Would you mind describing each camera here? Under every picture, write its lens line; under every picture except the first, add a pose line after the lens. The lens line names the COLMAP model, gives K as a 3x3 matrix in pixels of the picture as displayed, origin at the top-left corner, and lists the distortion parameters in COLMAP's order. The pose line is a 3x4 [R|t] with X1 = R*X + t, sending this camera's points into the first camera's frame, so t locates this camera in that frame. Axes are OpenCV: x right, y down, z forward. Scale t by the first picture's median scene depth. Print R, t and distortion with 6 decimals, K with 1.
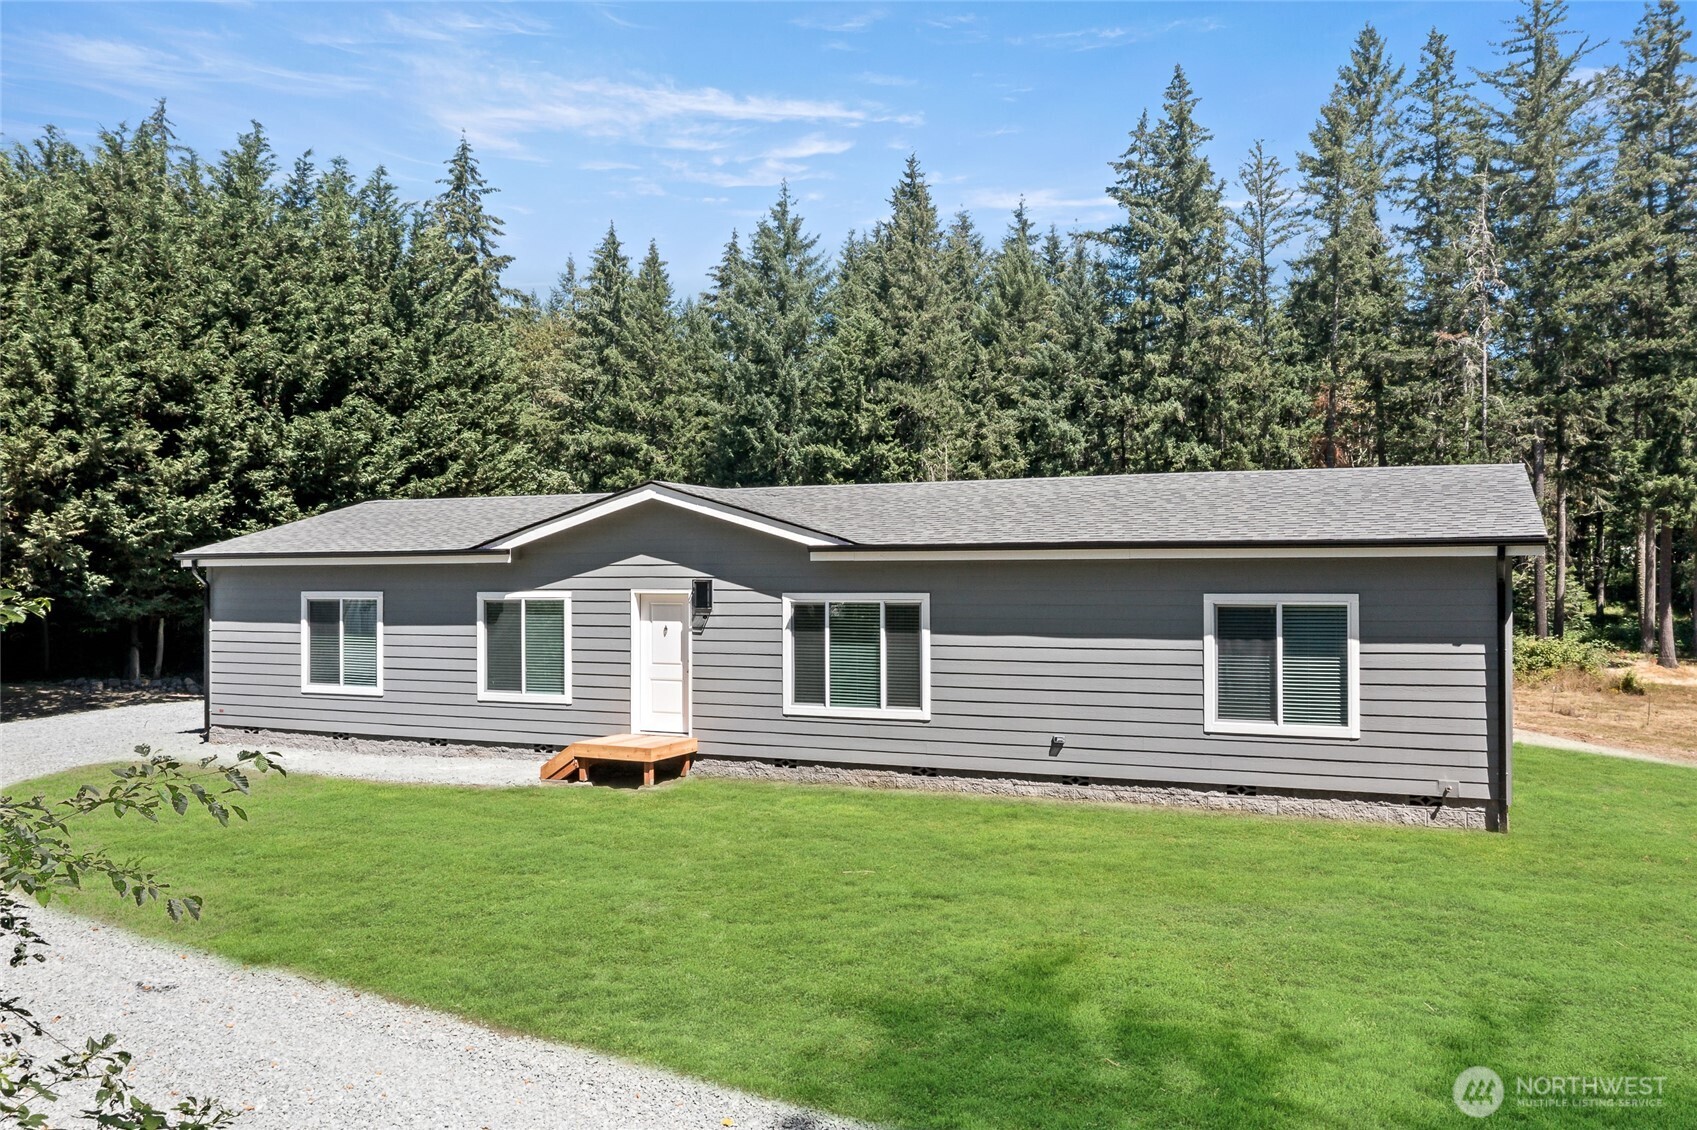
lens RADIAL K [[1332.4, 0, 841.3], [0, 1332.4, 572.1], [0, 0, 1]] dist [-0.020115, 0.001839]
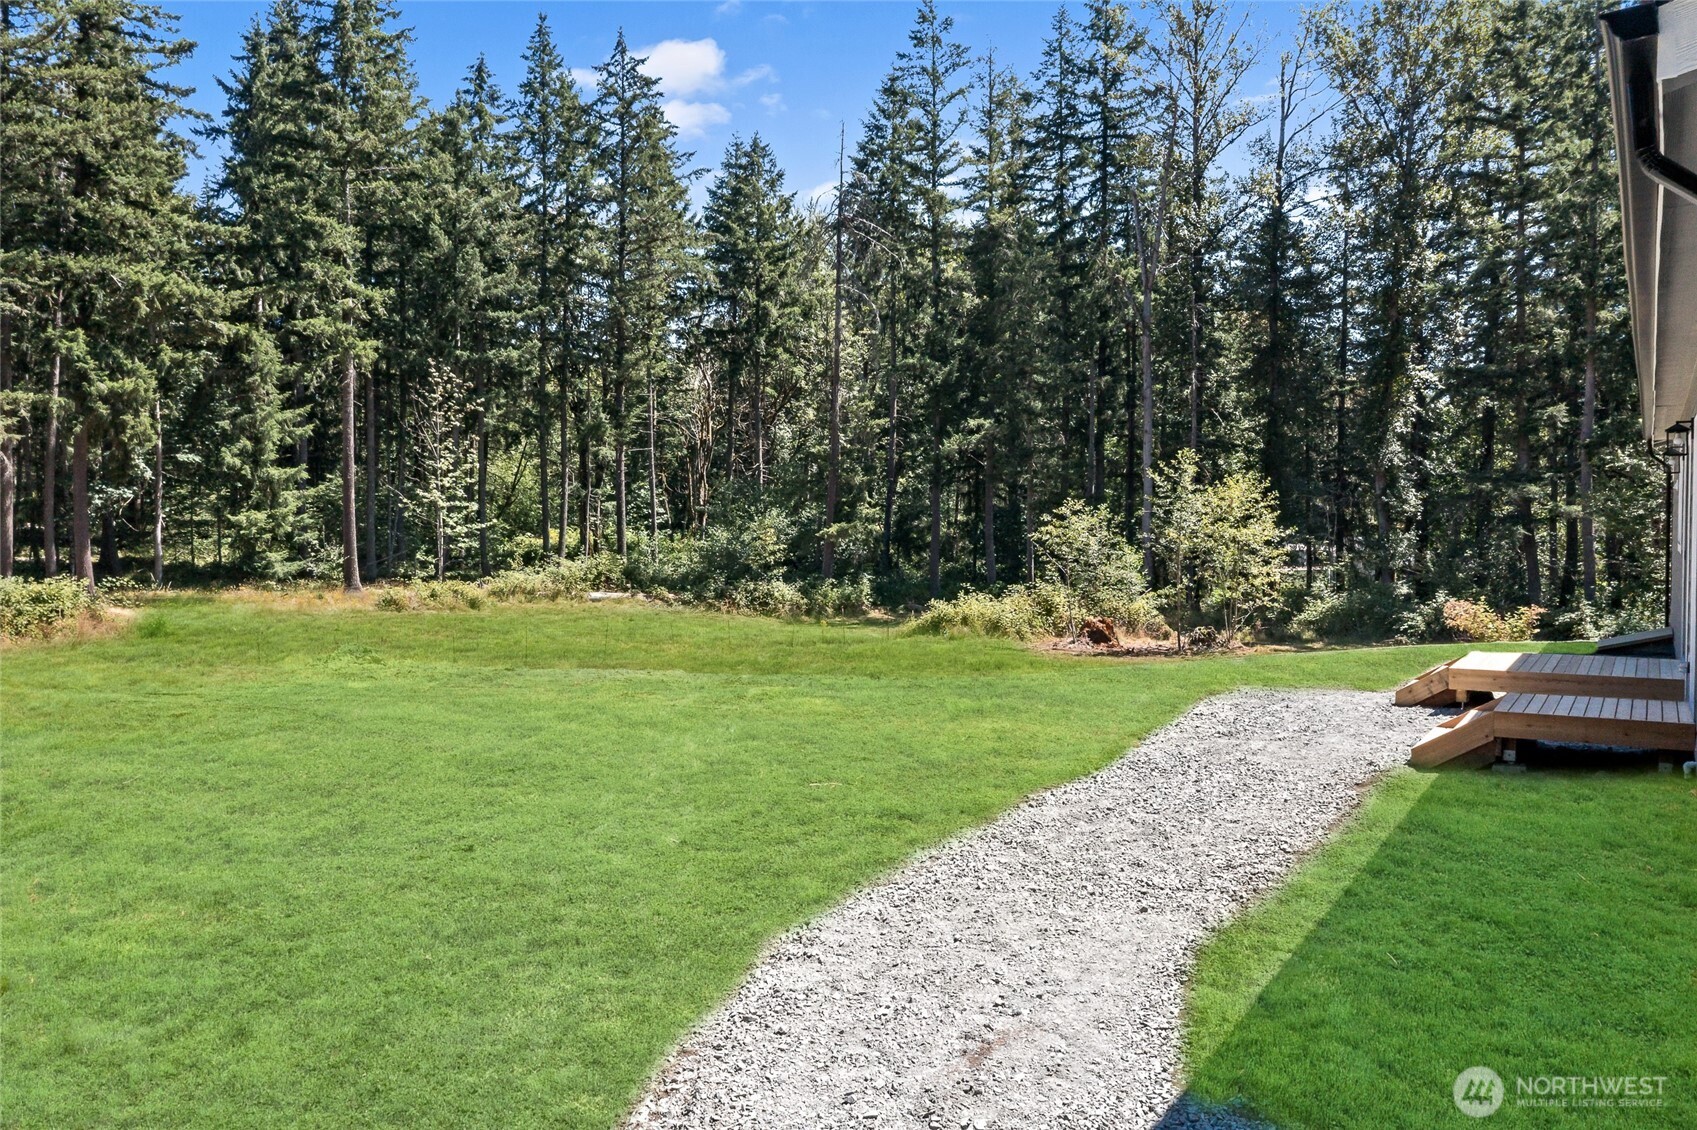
lens RADIAL K [[1332.4, 0, 859.3], [0, 1332.4, 567.6], [0, 0, 1]] dist [-0.020115, 0.001839]
pose [[0.110341, -0.034970, 0.993278, -0.596507], [-0.003280, 0.999363, 0.035548, 0.058608], [-0.993888, -0.007181, 0.110156, 1.781593]]
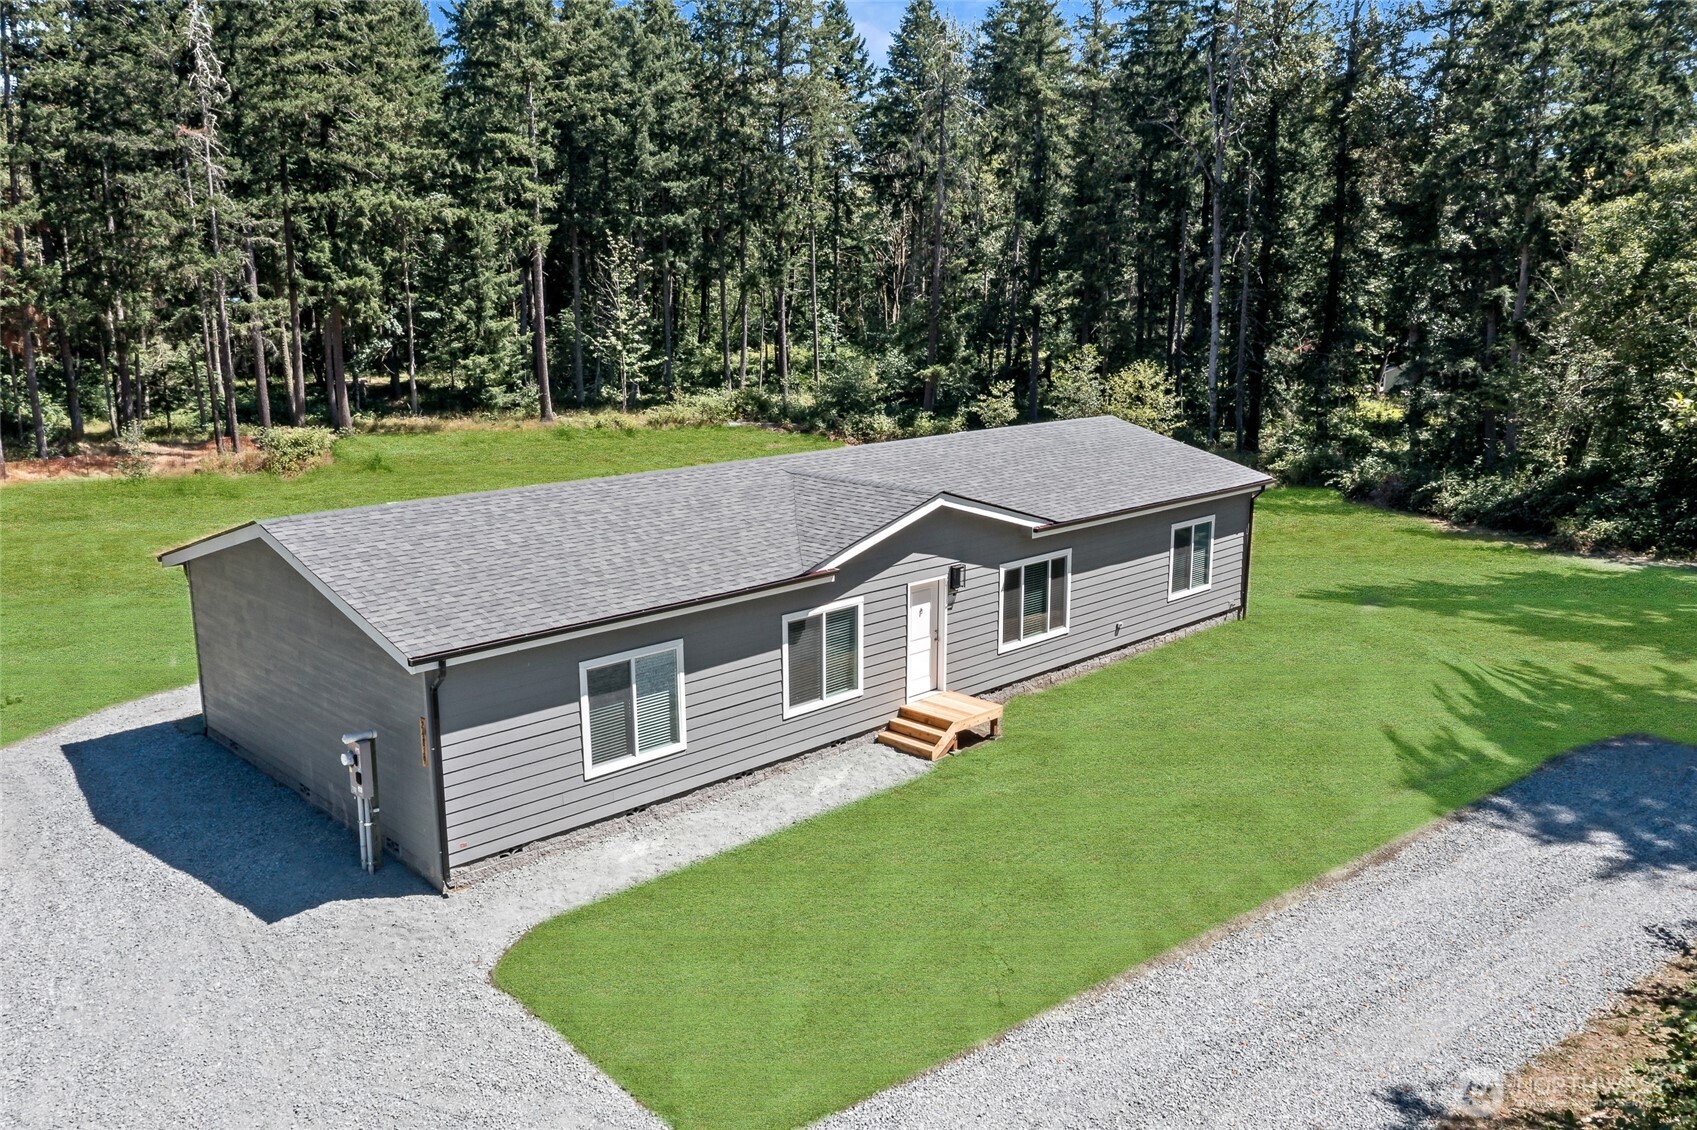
lens RADIAL K [[1332.4, 0, 853.8], [0, 1332.4, 570.4], [0, 0, 1]] dist [-0.020115, 0.001839]
pose [[0.357323, -0.193973, 0.913616, -1.291463], [-0.000612, 0.978147, 0.207913, -0.250610], [-0.933981, -0.074851, 0.349396, 0.677972]]
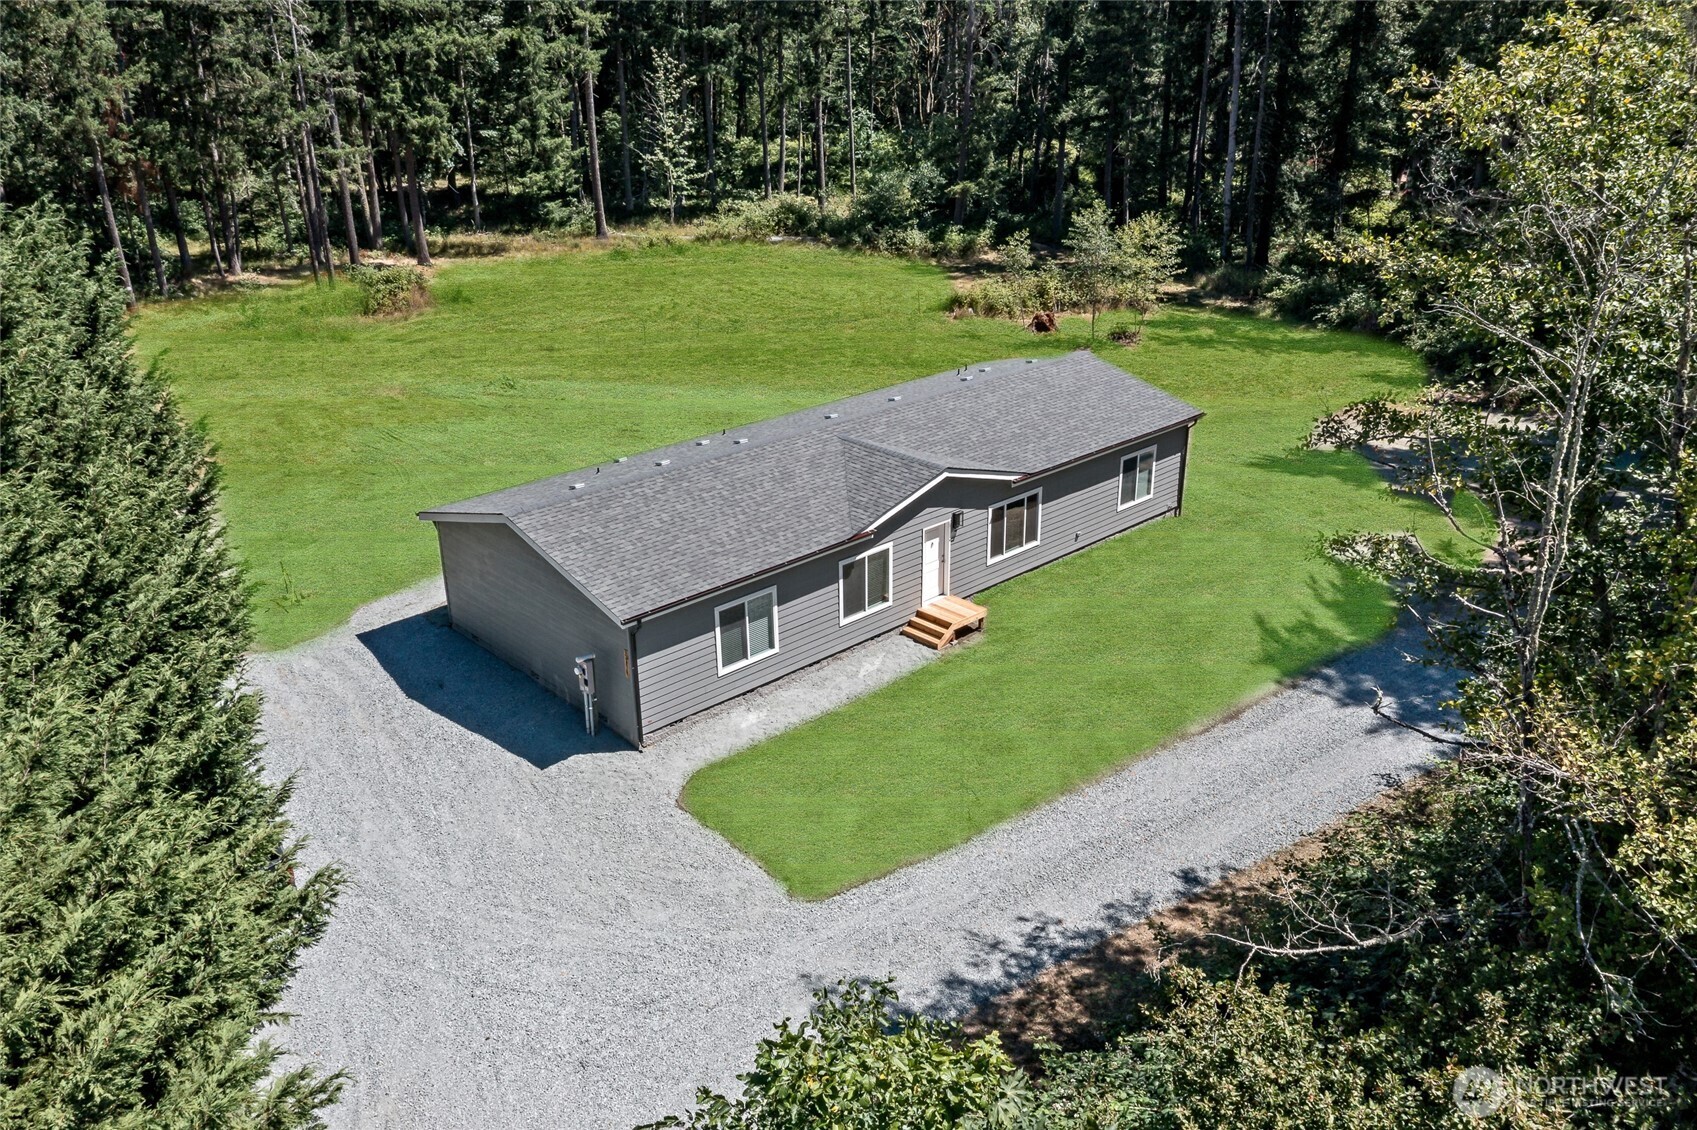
lens RADIAL K [[1332.4, 0, 855.4], [0, 1332.4, 566.7], [0, 0, 1]] dist [-0.020115, 0.001839]
pose [[0.378933, -0.358187, 0.853295, -1.737374], [0.006955, 0.923134, 0.384415, -0.624603], [-0.925398, -0.139733, 0.352297, 0.505304]]
